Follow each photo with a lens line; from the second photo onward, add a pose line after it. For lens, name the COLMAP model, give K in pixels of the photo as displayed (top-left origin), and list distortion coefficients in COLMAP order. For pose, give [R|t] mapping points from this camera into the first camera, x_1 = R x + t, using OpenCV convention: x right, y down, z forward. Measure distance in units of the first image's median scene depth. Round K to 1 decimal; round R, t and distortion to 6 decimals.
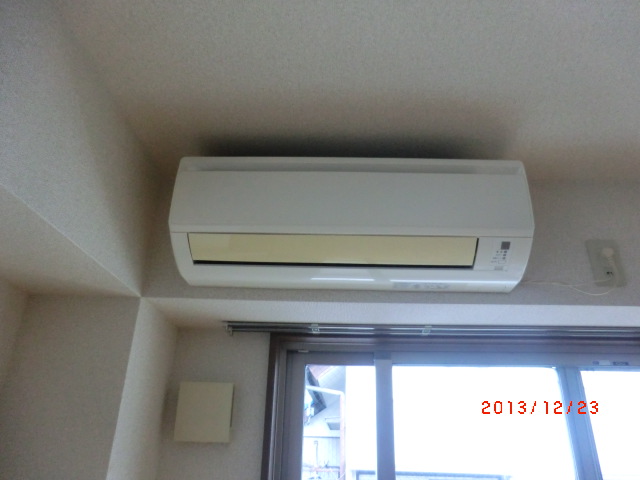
lens RADIAL K [[468.2, 0, 320.0], [0, 468.2, 240.0], [0, 0, 1]] dist [-0.137948, 0.184072]
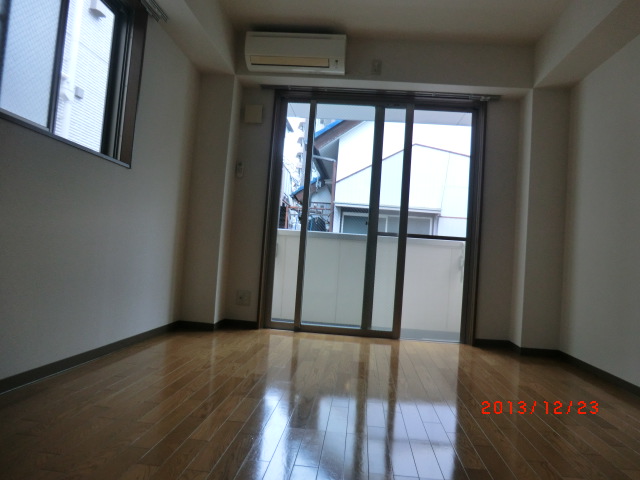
lens RADIAL K [[468.2, 0, 320.0], [0, 468.2, 240.0], [0, 0, 1]] dist [-0.137948, 0.184072]
pose [[0.997953, 0.042600, -0.047708, 0.400132], [-0.020571, 0.920055, 0.391249, -0.085001], [0.060561, -0.389466, 0.919048, -2.288177]]
